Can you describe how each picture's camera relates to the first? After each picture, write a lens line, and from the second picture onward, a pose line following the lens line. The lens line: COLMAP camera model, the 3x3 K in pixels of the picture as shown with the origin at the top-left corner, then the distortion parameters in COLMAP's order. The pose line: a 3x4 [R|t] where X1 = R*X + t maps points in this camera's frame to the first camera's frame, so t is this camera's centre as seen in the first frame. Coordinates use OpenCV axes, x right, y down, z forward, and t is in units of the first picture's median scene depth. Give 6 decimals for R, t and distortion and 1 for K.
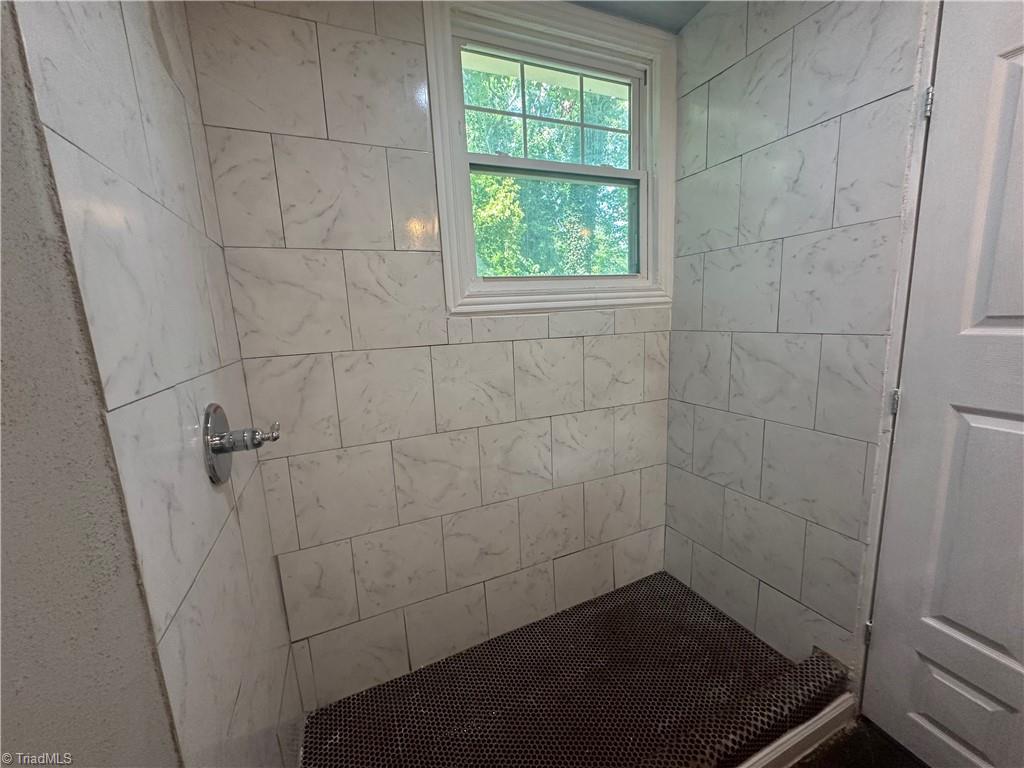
lens RADIAL K [[408.9, 0, 517.0], [0, 408.9, 379.2], [0, 0, 1]] dist [-0.000819, 0.000000]
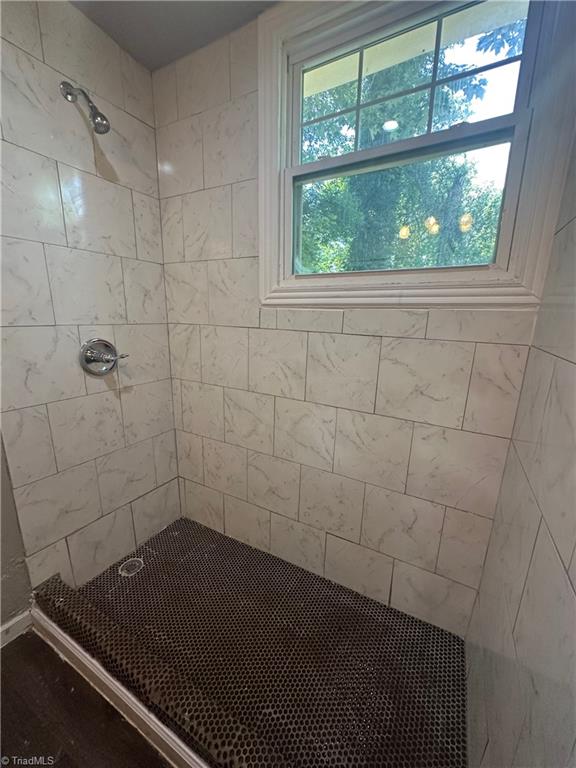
lens RADIAL K [[306.7, 0, 288.0], [0, 306.7, 384.0], [0, 0, 1]] dist [-0.000819, 0.000000]
pose [[0.597153, 0.236096, -0.766594, 0.655793], [-0.177259, 0.970915, 0.160944, -0.080673], [0.782296, 0.039777, 0.621635, 0.433362]]
